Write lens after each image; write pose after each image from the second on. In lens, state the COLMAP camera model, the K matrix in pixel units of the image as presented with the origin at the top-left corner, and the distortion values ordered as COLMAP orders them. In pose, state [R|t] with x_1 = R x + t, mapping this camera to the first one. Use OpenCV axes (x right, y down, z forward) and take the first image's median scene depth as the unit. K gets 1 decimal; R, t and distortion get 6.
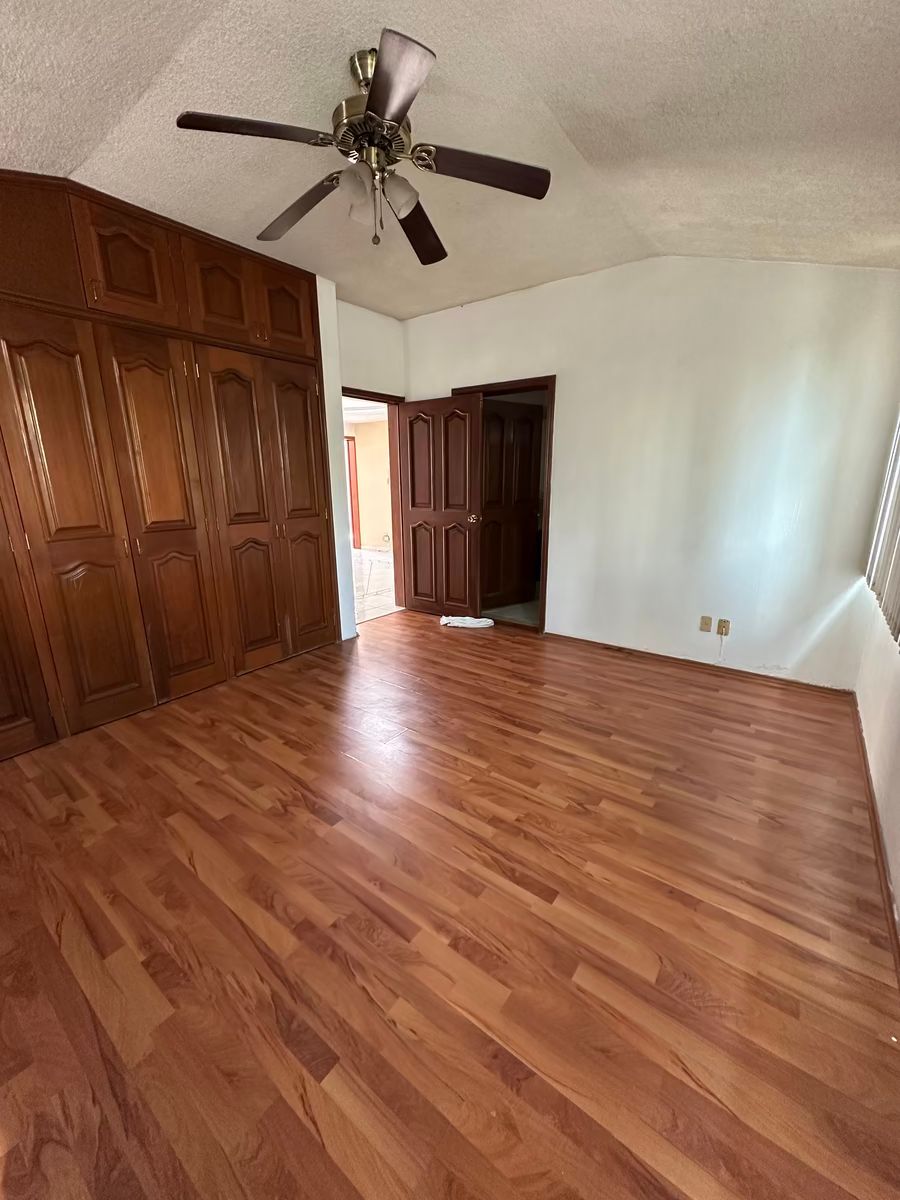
lens RADIAL K [[479.0, 0, 452.5], [0, 479.0, 605.3], [0, 0, 1]] dist [-0.003417, 0.000756]
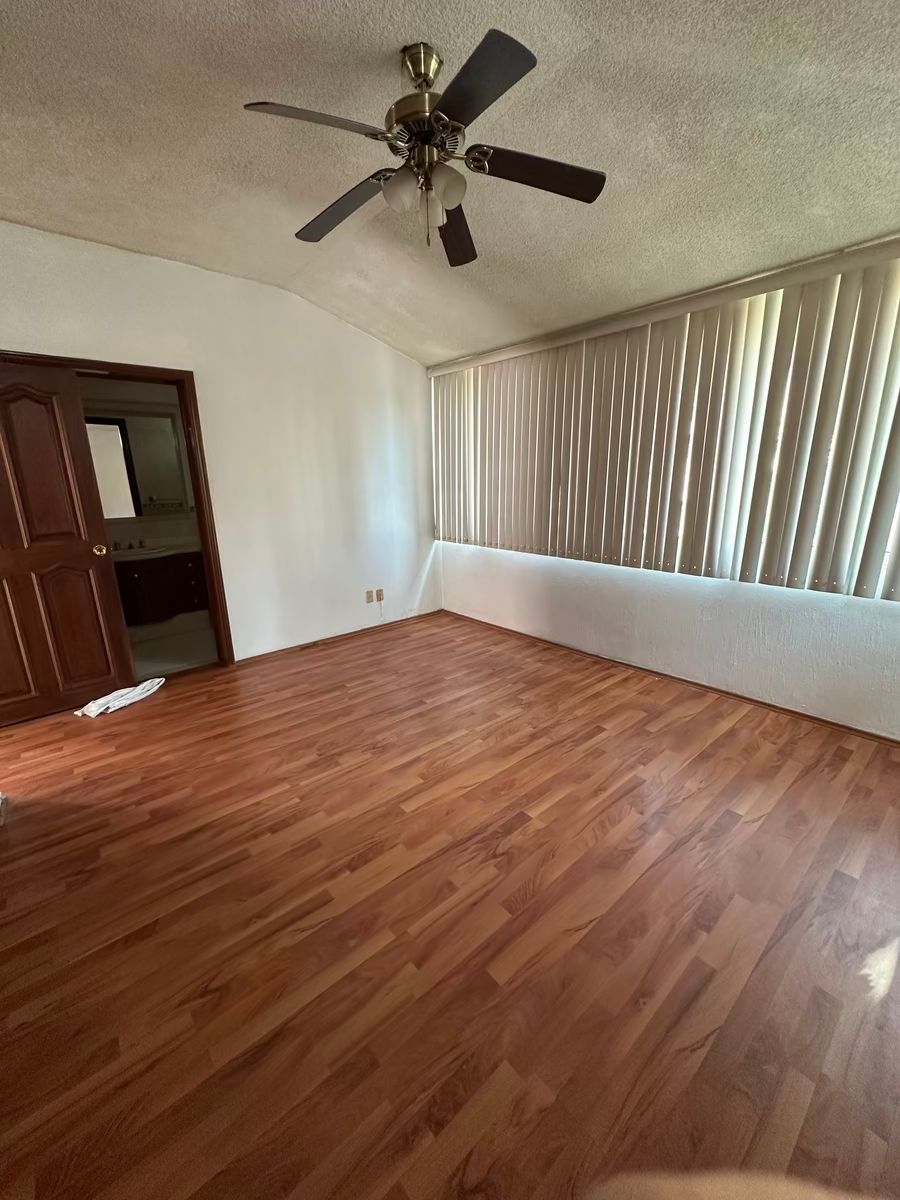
lens RADIAL K [[479.0, 0, 451.0], [0, 479.0, 603.7], [0, 0, 1]] dist [-0.003417, 0.000756]
pose [[0.216646, -0.245445, 0.944892, -0.779296], [0.273902, 0.944286, 0.182487, -0.142883], [-0.937039, 0.219273, 0.271803, 0.530082]]
